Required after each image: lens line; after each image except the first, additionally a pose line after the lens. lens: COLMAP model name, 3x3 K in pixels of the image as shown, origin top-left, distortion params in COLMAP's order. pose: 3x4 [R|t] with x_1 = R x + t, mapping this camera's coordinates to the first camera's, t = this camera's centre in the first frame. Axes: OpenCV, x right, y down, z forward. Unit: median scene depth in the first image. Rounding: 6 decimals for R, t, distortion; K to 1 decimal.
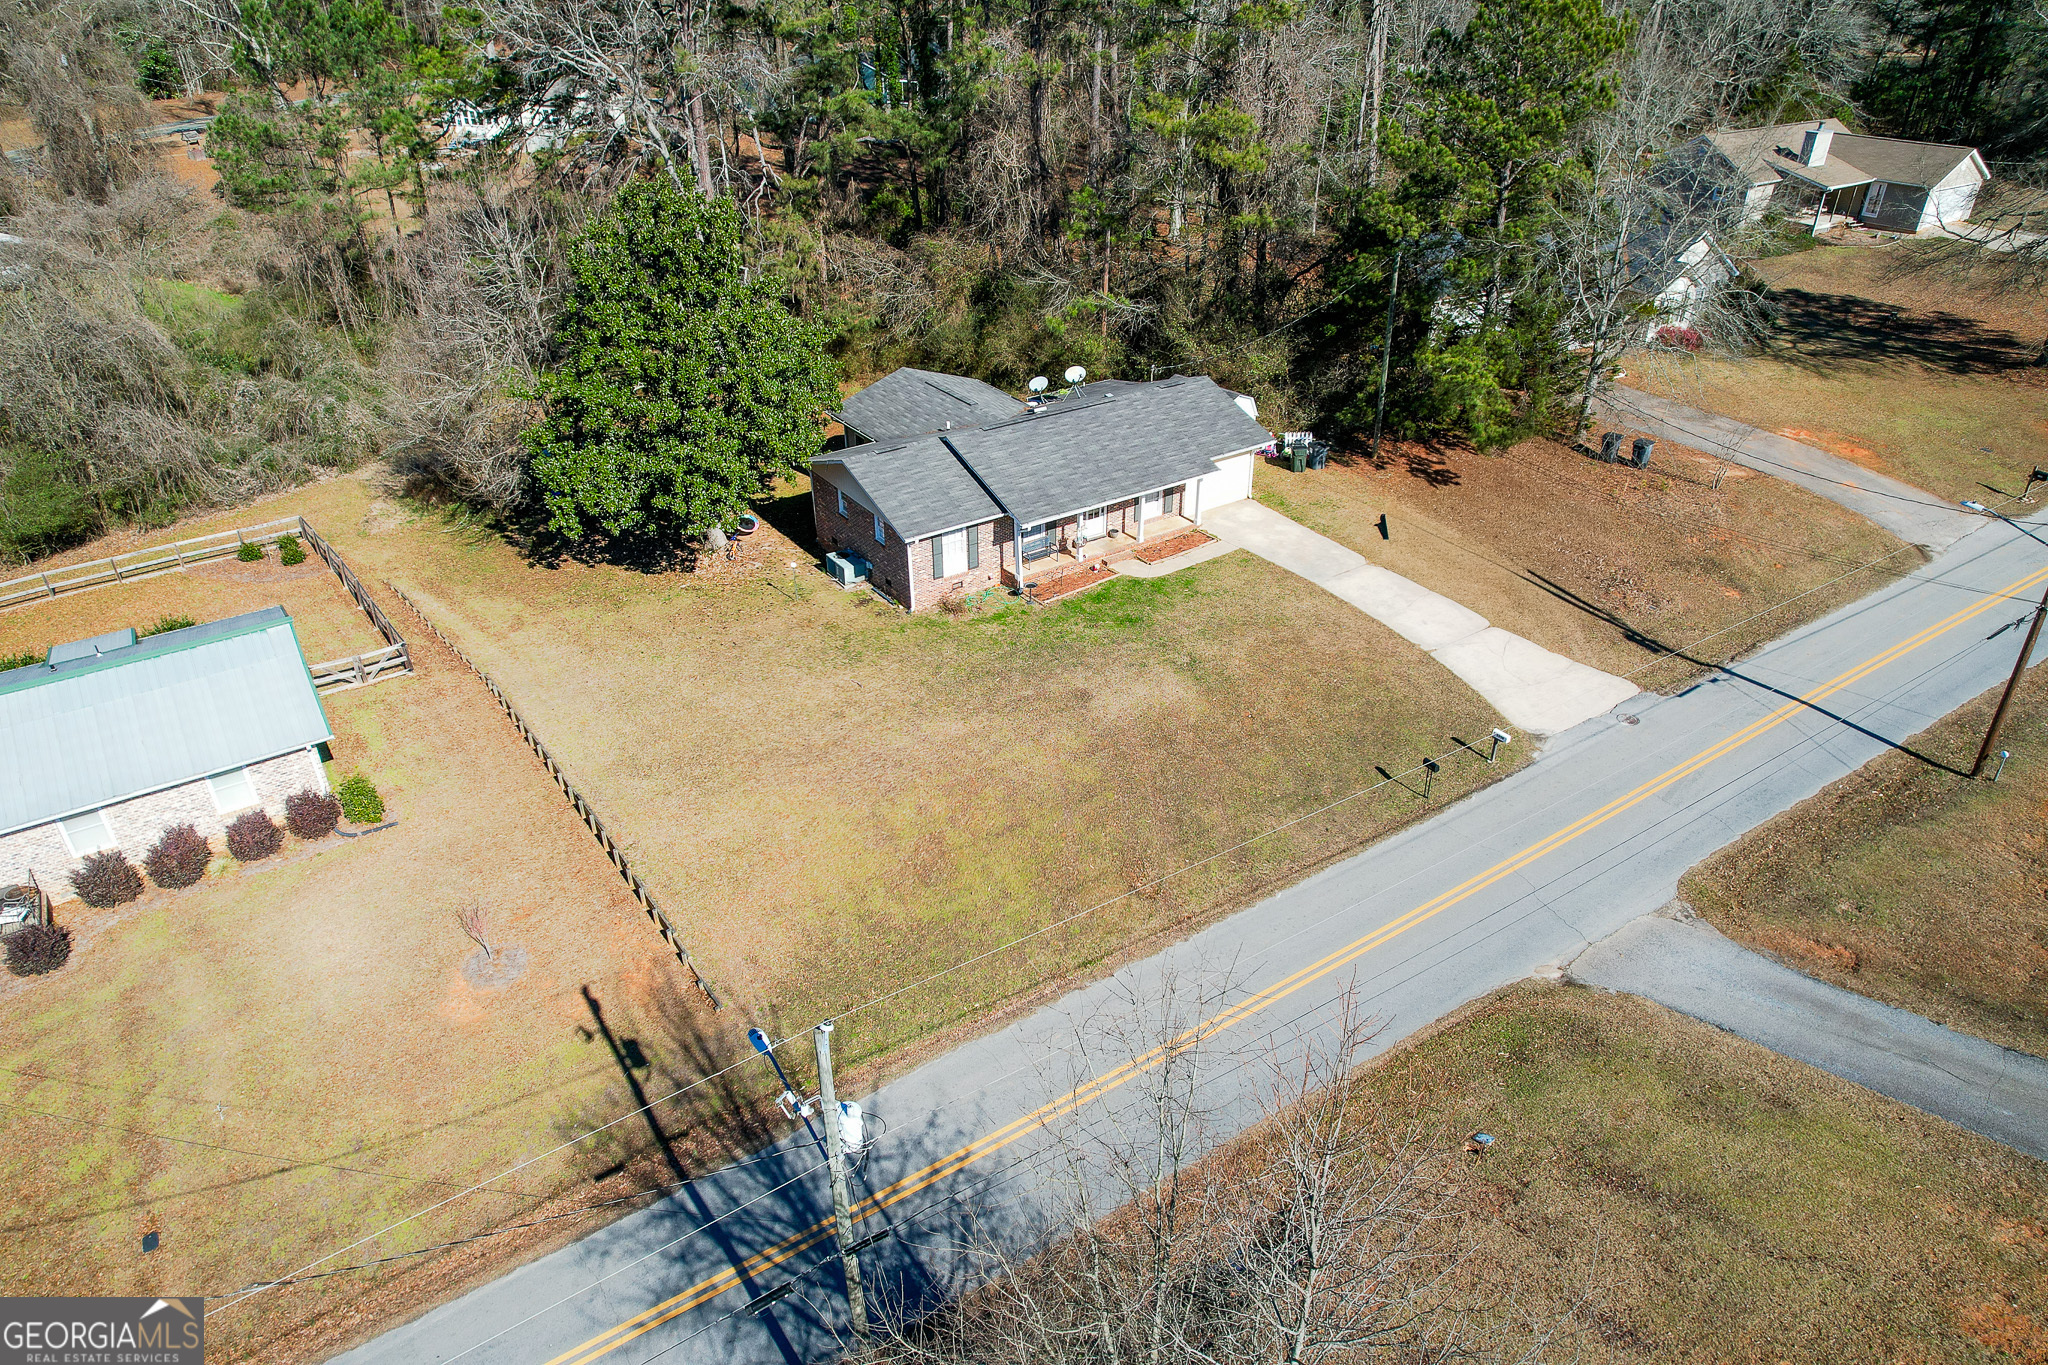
lens RADIAL K [[1312.8, 0, 1025.3], [0, 1312.8, 673.9], [0, 0, 1]] dist [-0.073980, 0.068819]
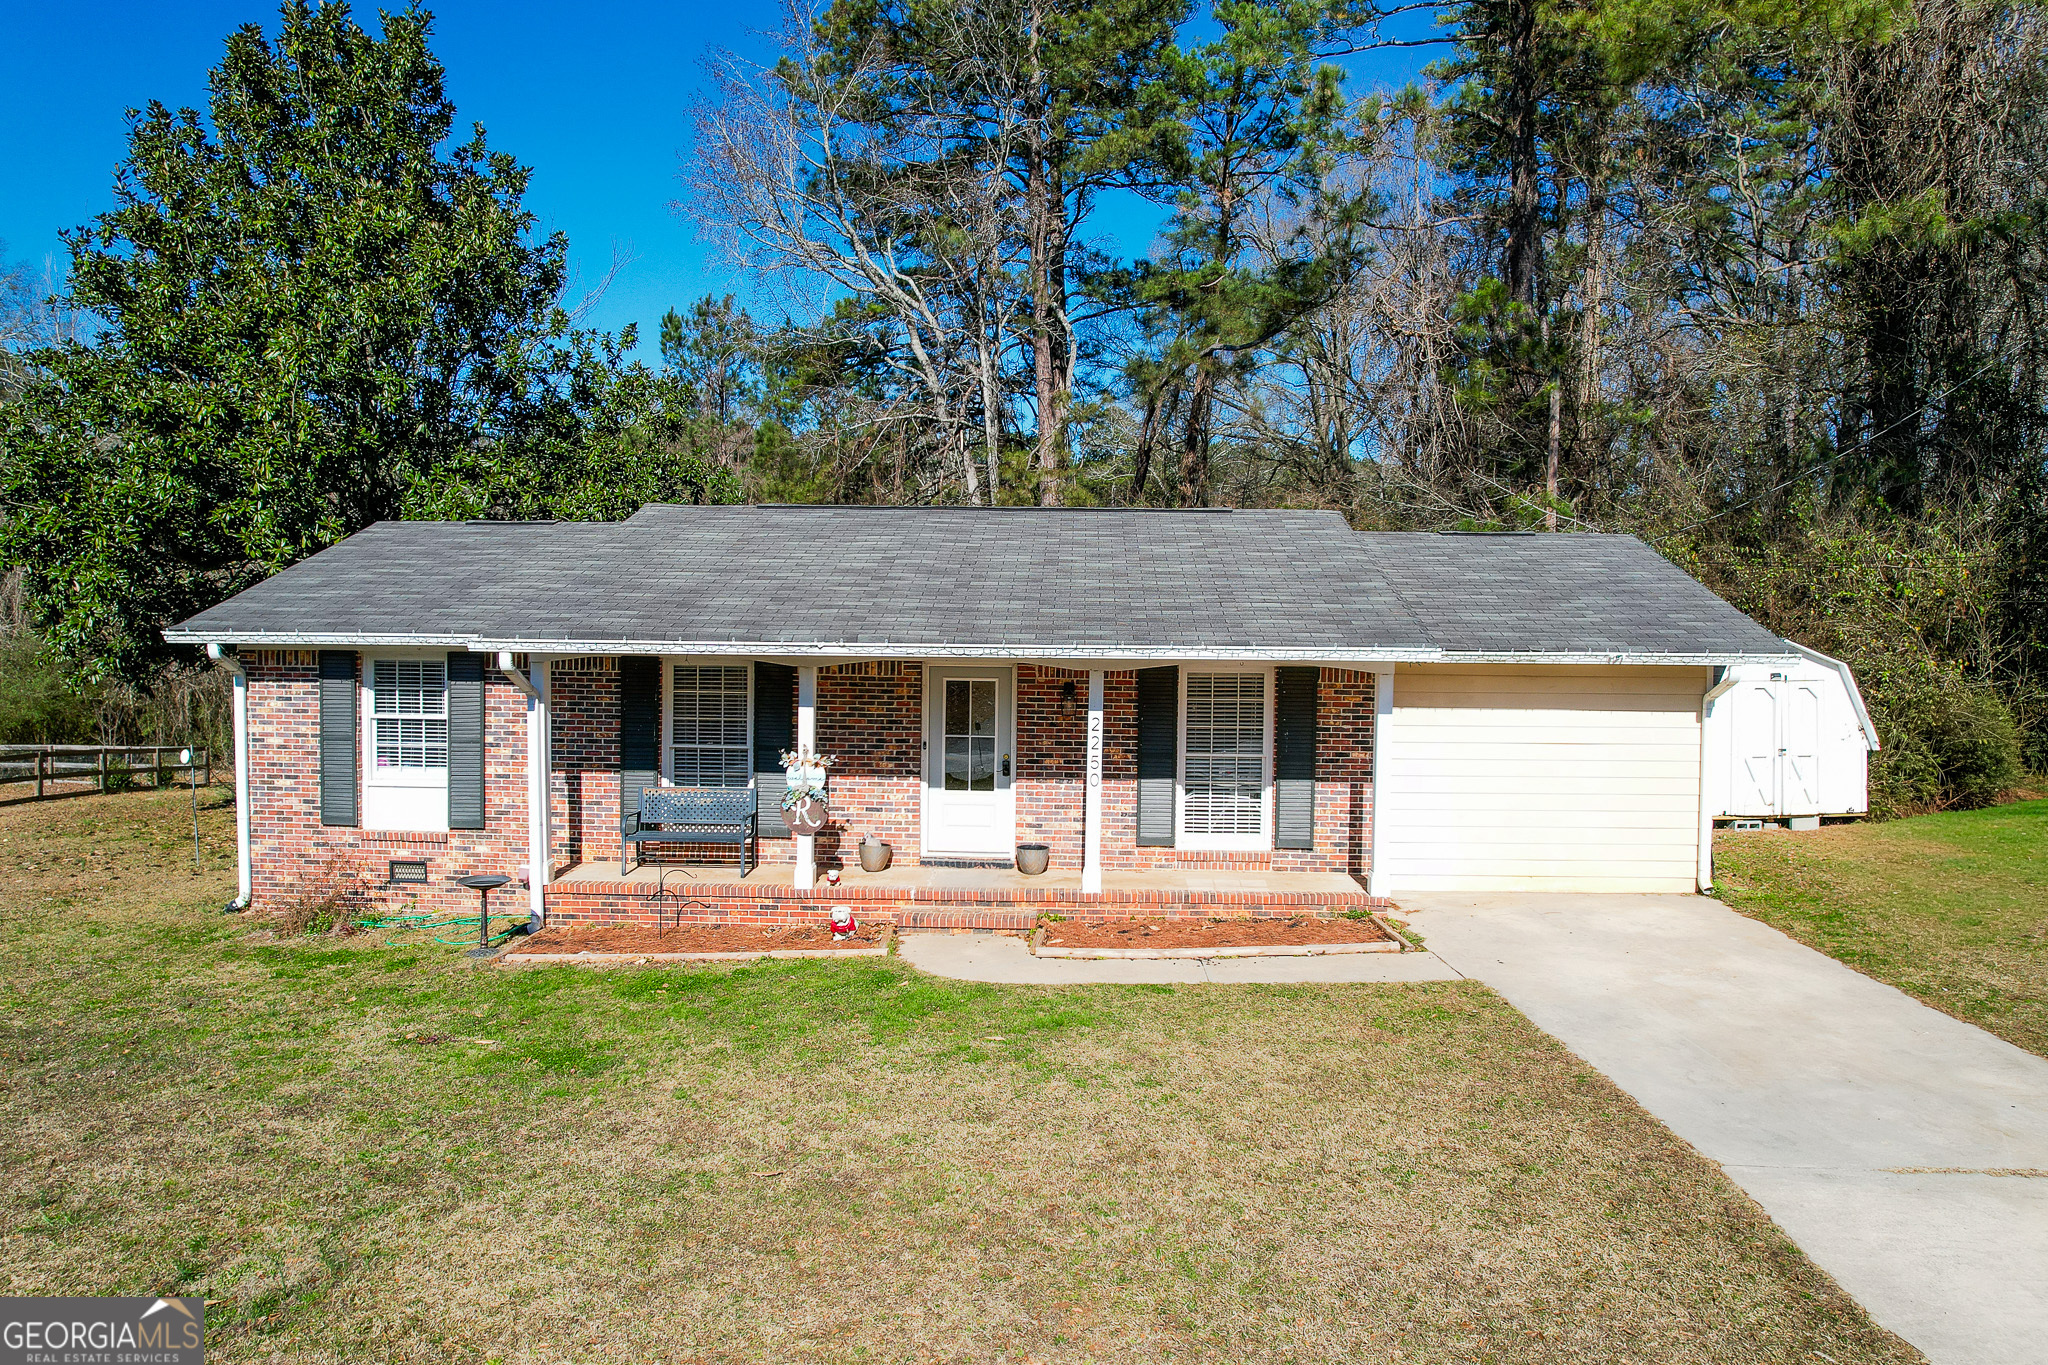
lens RADIAL K [[1348.0, 0, 1028.4], [0, 1348.0, 674.1], [0, 0, 1]] dist [-0.084043, 0.075808]
pose [[0.806785, 0.036781, -0.589700, 0.278935], [-0.313689, 0.872446, -0.374750, -0.041452], [0.500697, 0.487325, 0.715414, 0.933926]]
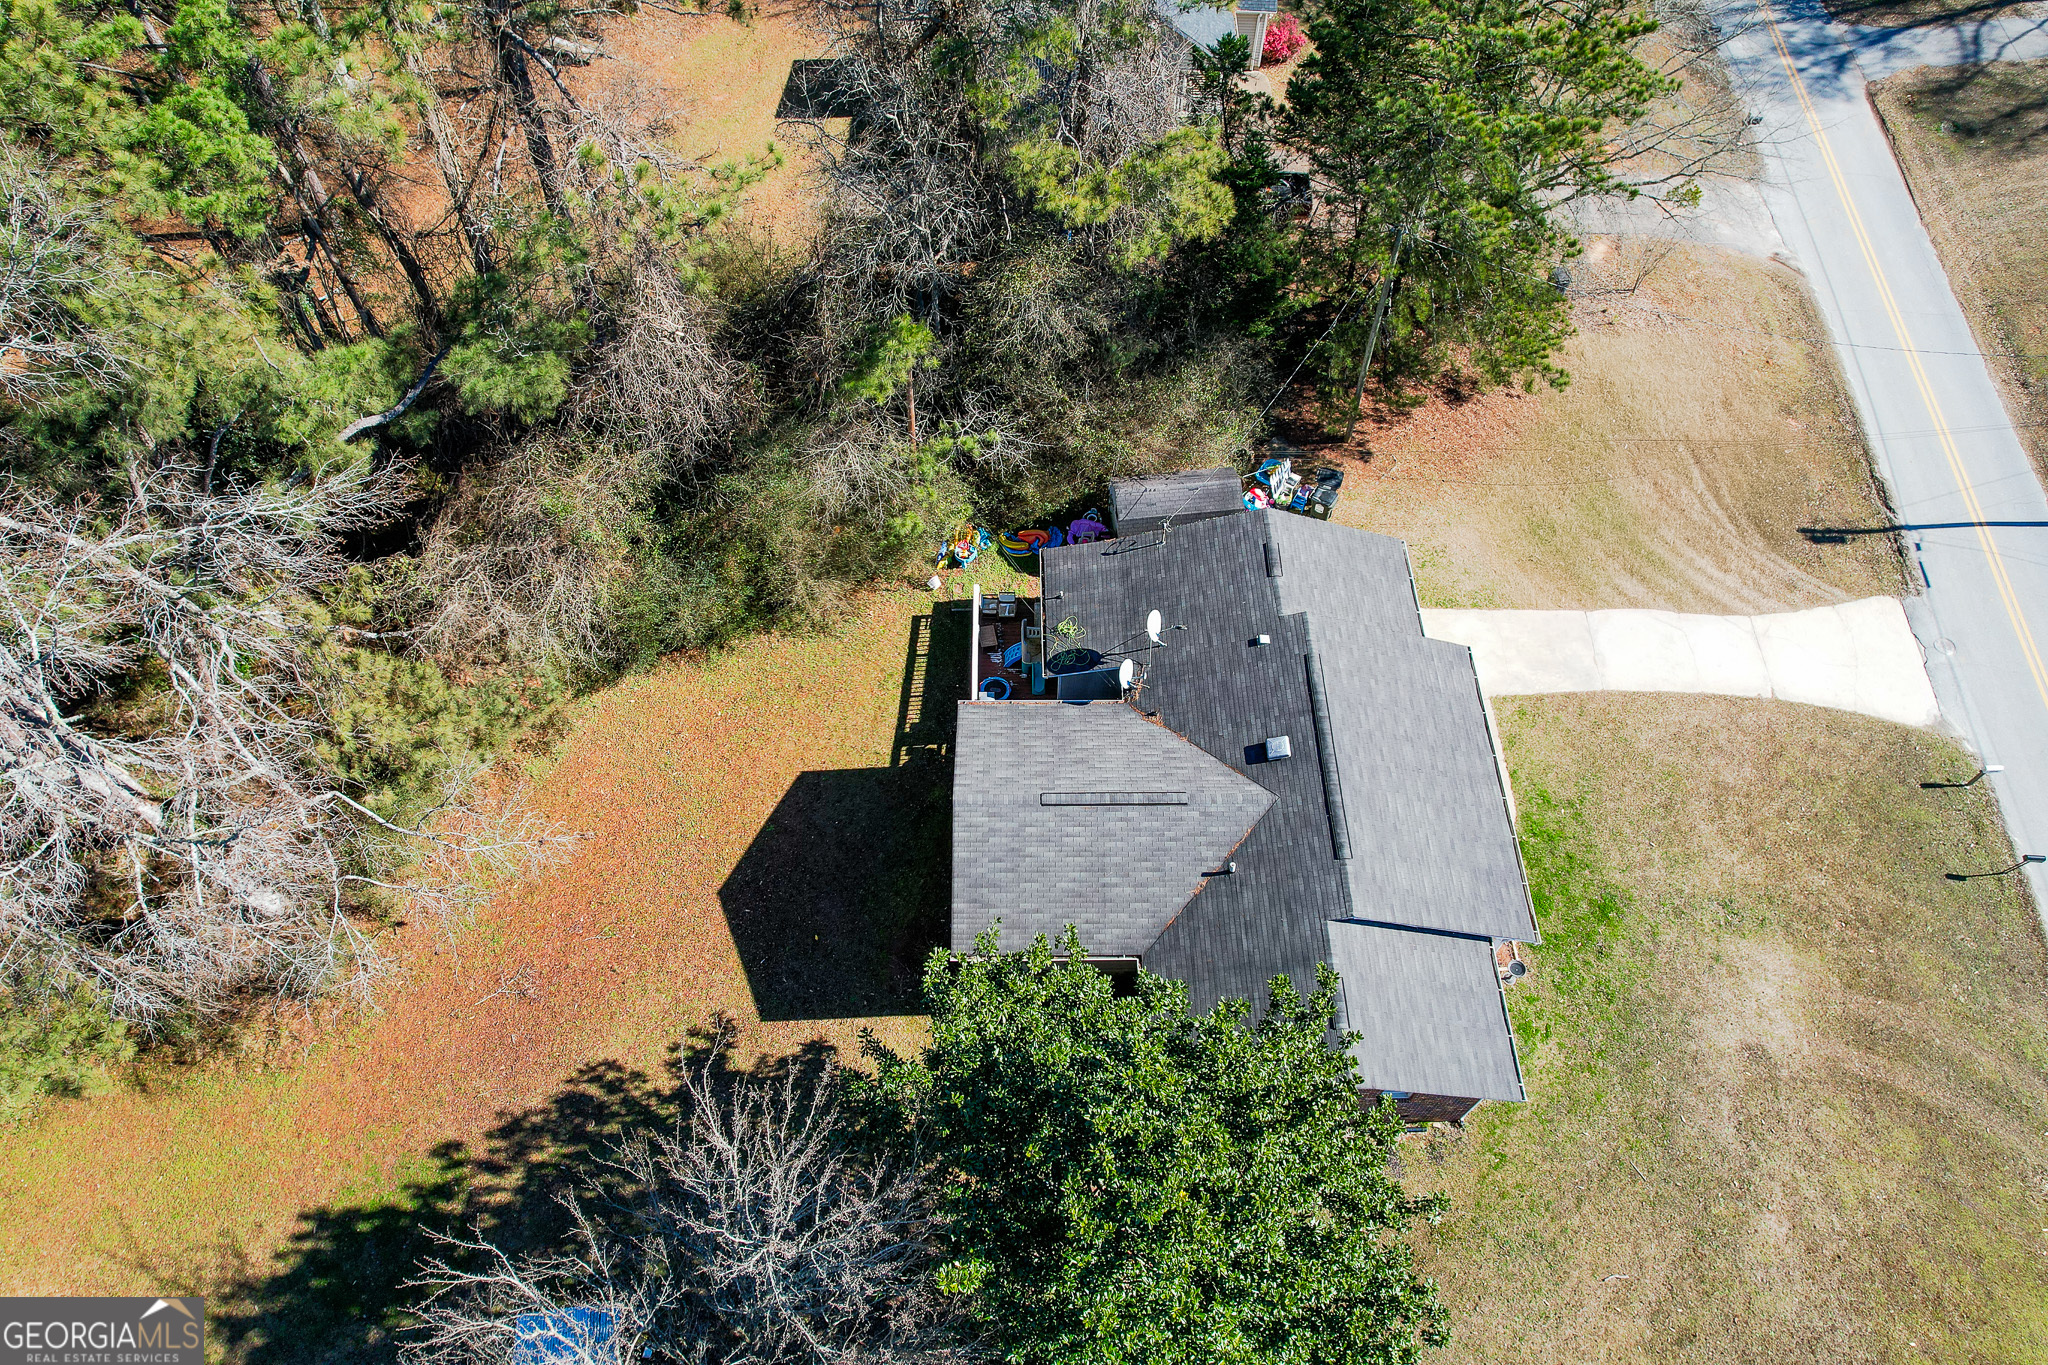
lens RADIAL K [[1312.8, 0, 1025.3], [0, 1312.8, 673.9], [0, 0, 1]] dist [-0.073980, 0.068819]
pose [[0.550193, -0.688448, 0.472575, -0.428986], [0.421420, 0.717499, 0.554618, -0.800316], [-0.720897, -0.105994, 0.684889, 0.788992]]
